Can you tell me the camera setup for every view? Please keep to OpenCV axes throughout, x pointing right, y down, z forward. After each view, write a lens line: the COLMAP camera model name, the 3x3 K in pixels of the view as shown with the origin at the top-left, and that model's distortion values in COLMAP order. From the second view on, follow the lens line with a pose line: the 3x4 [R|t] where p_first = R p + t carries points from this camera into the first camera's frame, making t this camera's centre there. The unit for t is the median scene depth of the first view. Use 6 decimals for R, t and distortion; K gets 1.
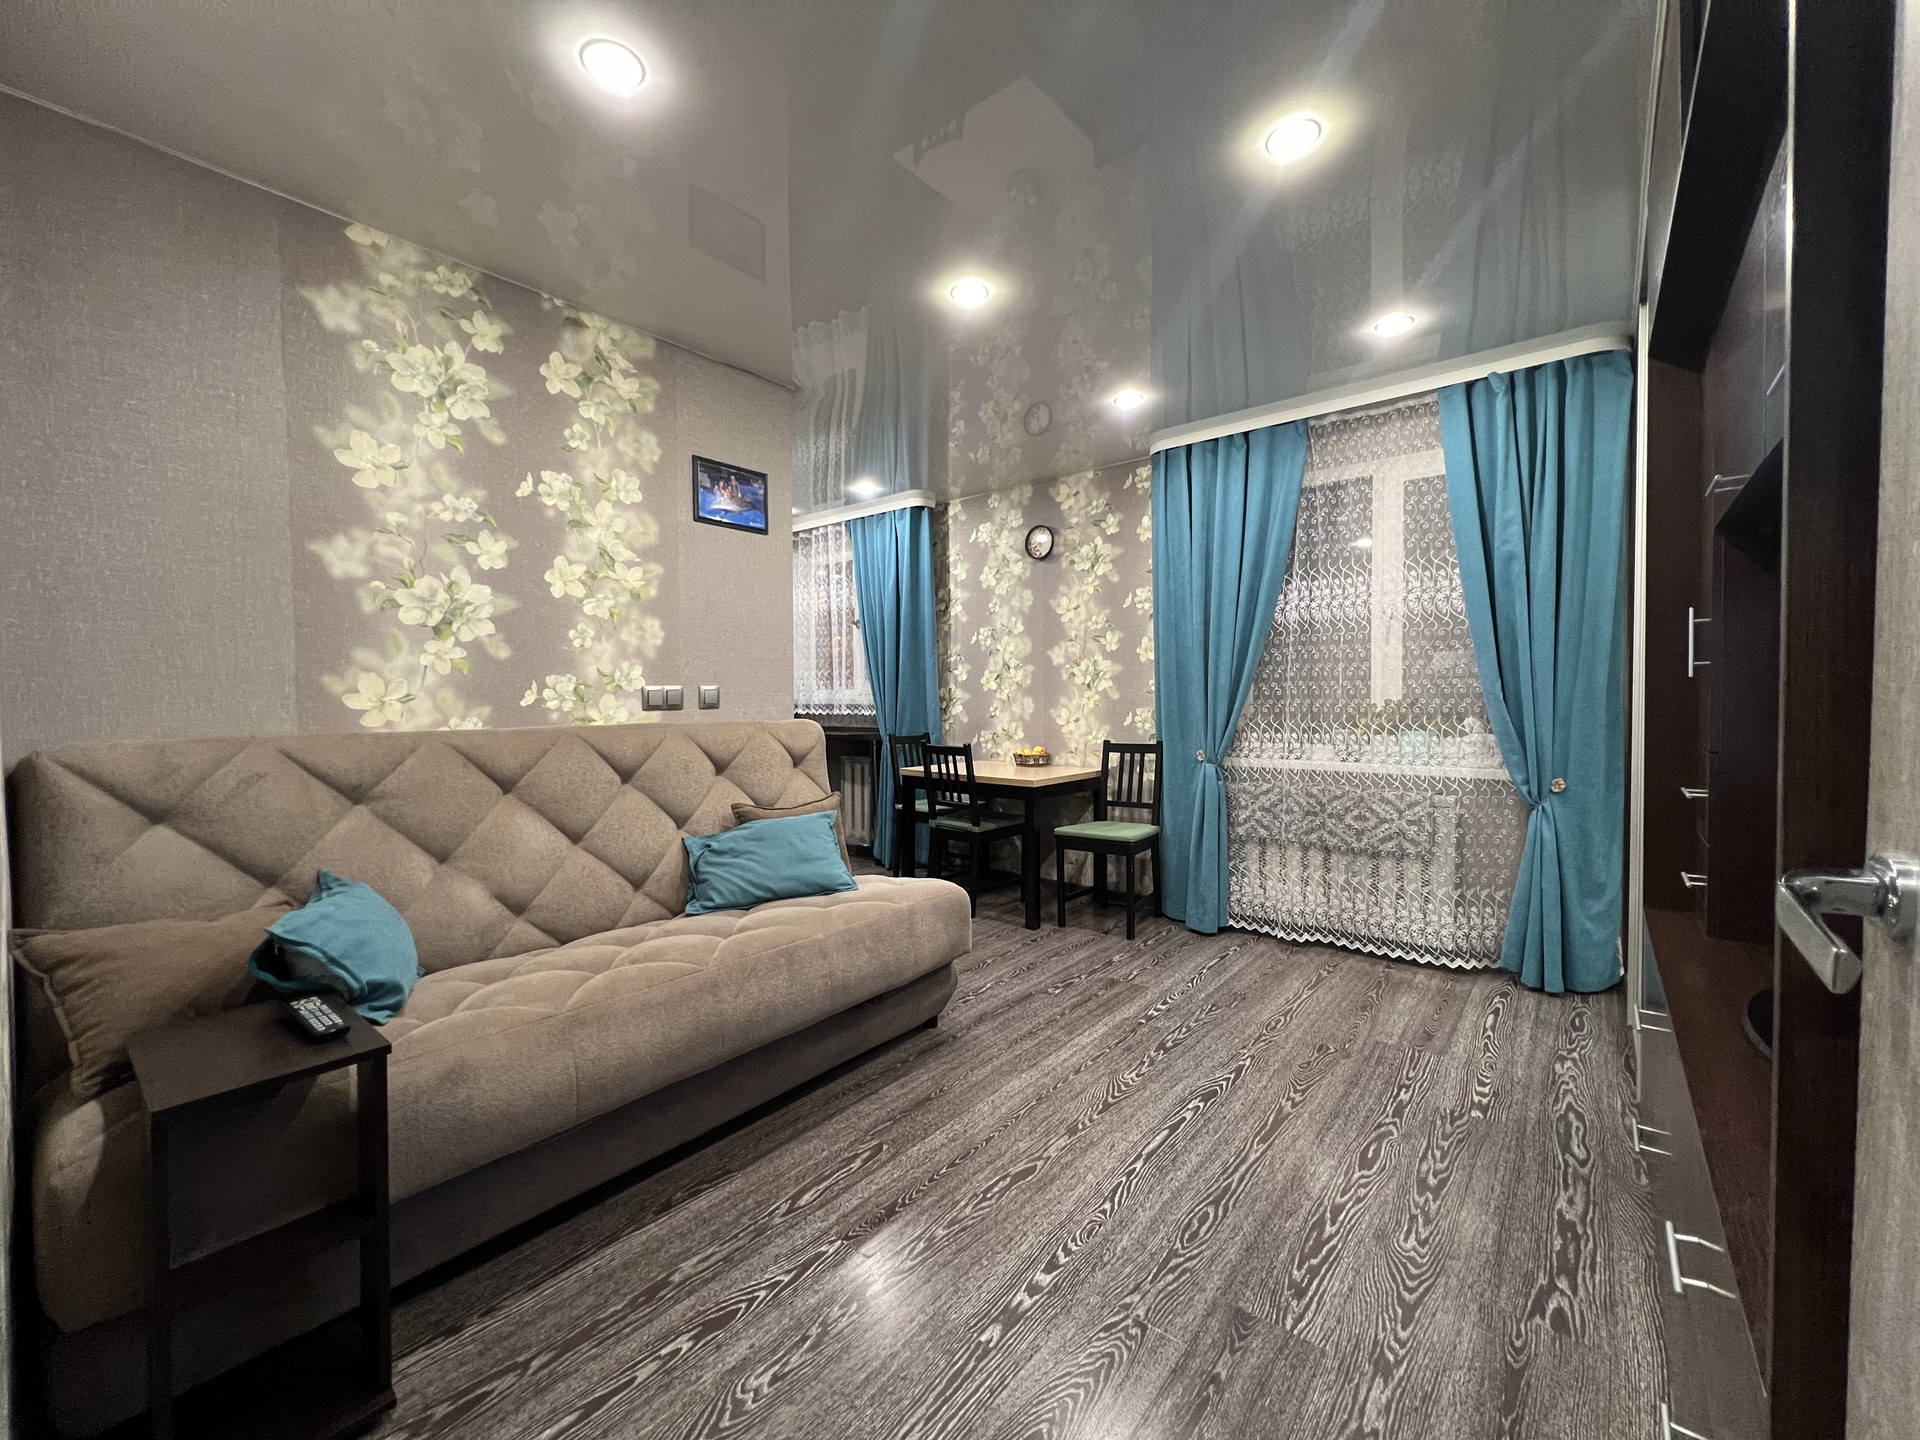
lens RADIAL K [[773.4, 0, 962.9], [0, 773.4, 717.9], [0, 0, 1]] dist [0.001241, -0.000181]
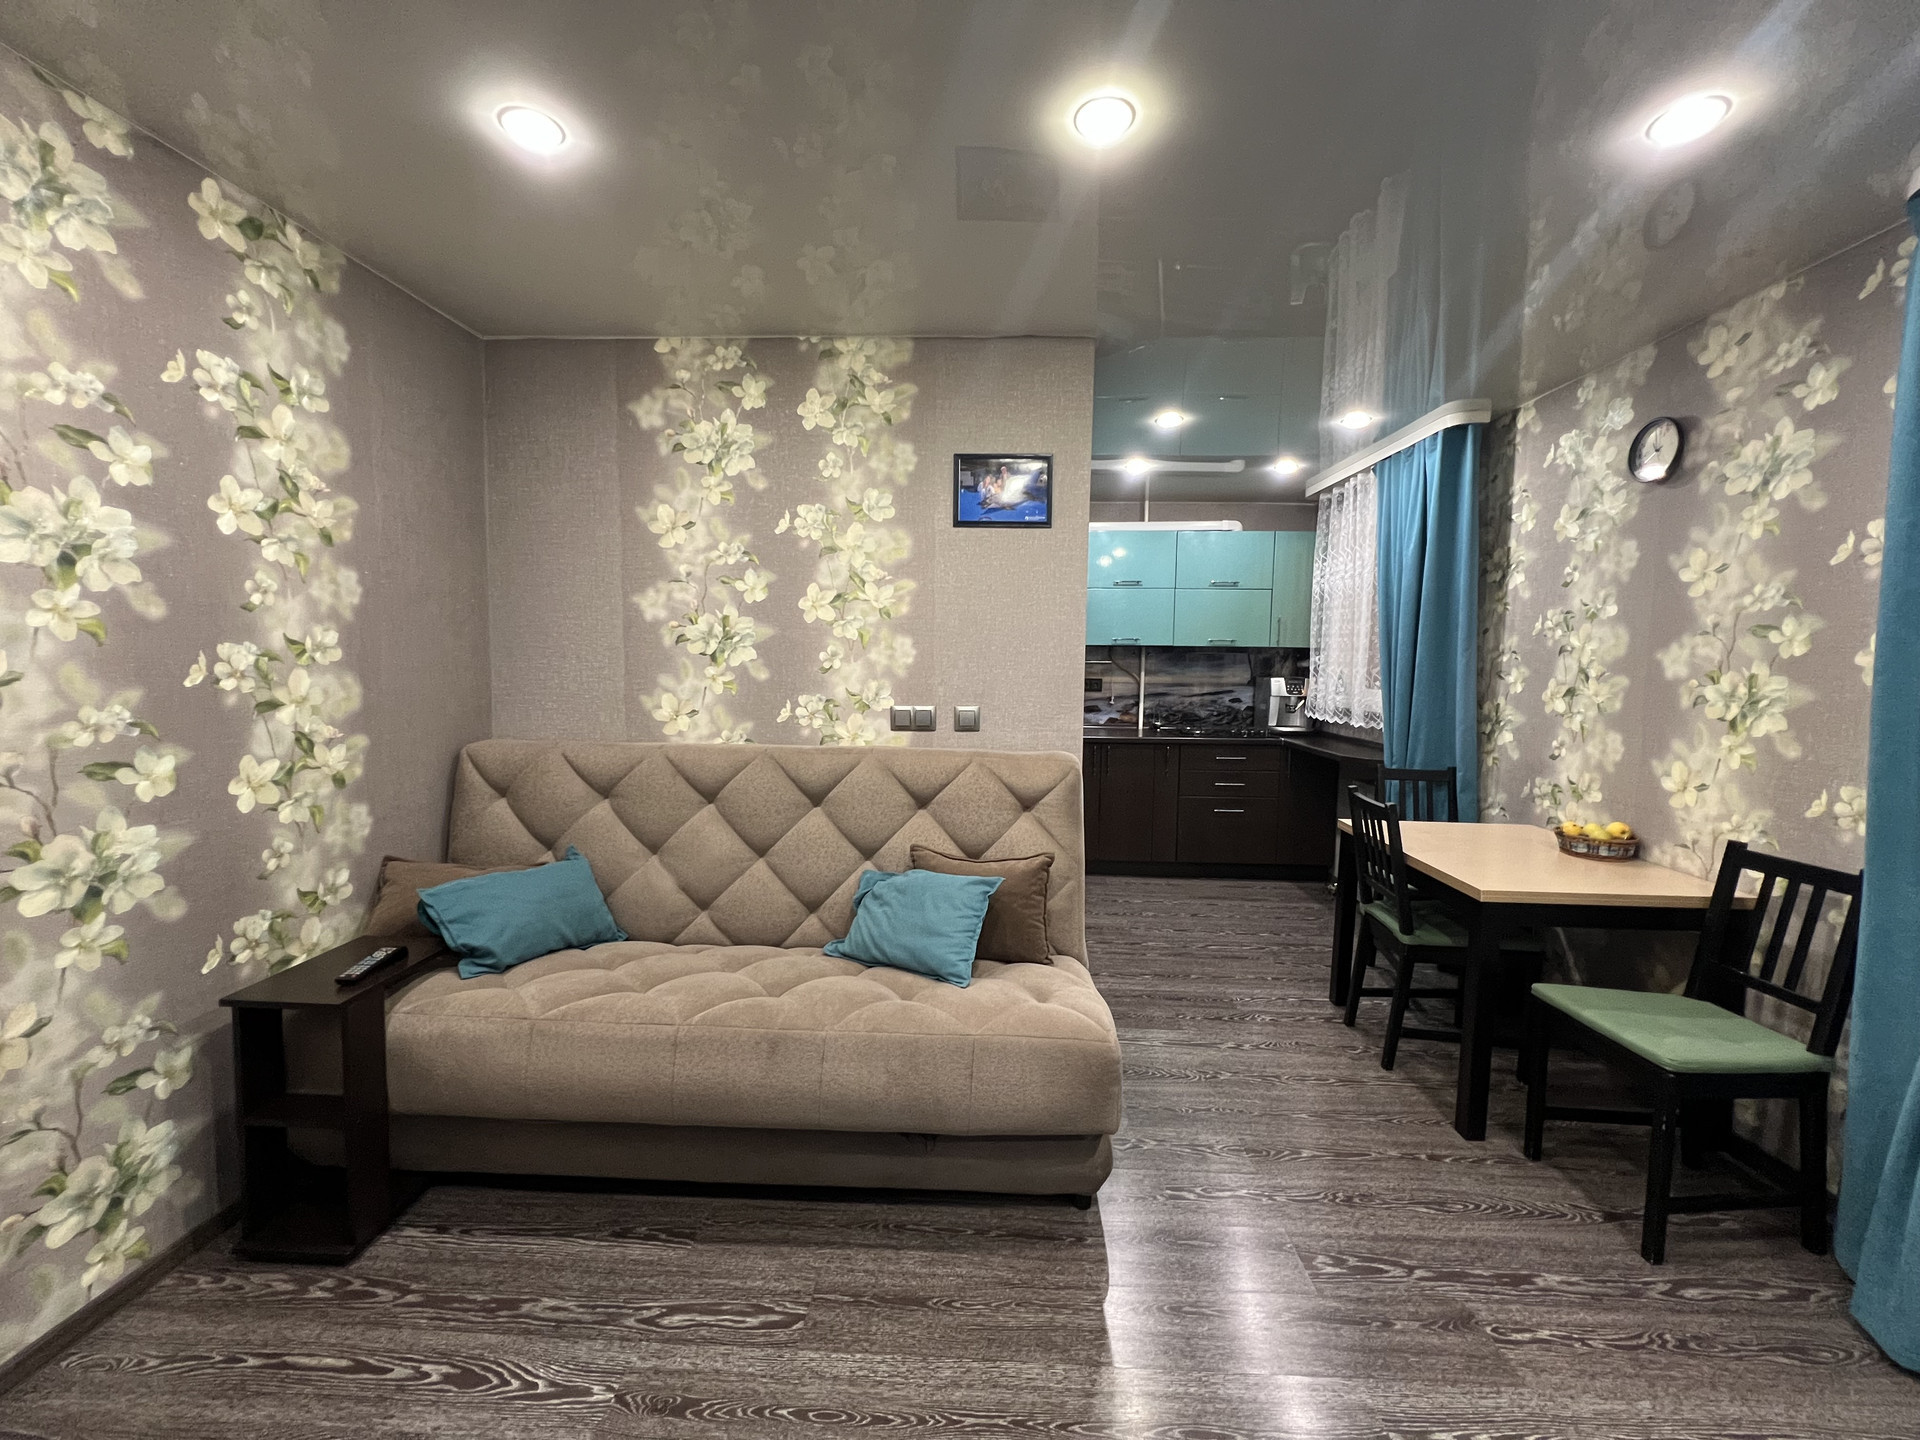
lens RADIAL K [[773.4, 0, 958.6], [0, 773.4, 717.4], [0, 0, 1]] dist [0.001241, -0.000181]
pose [[0.597692, 0.078845, -0.797839, 0.423141], [-0.041278, 0.996859, 0.067590, -0.095668], [0.800662, -0.007465, 0.599069, 0.473386]]
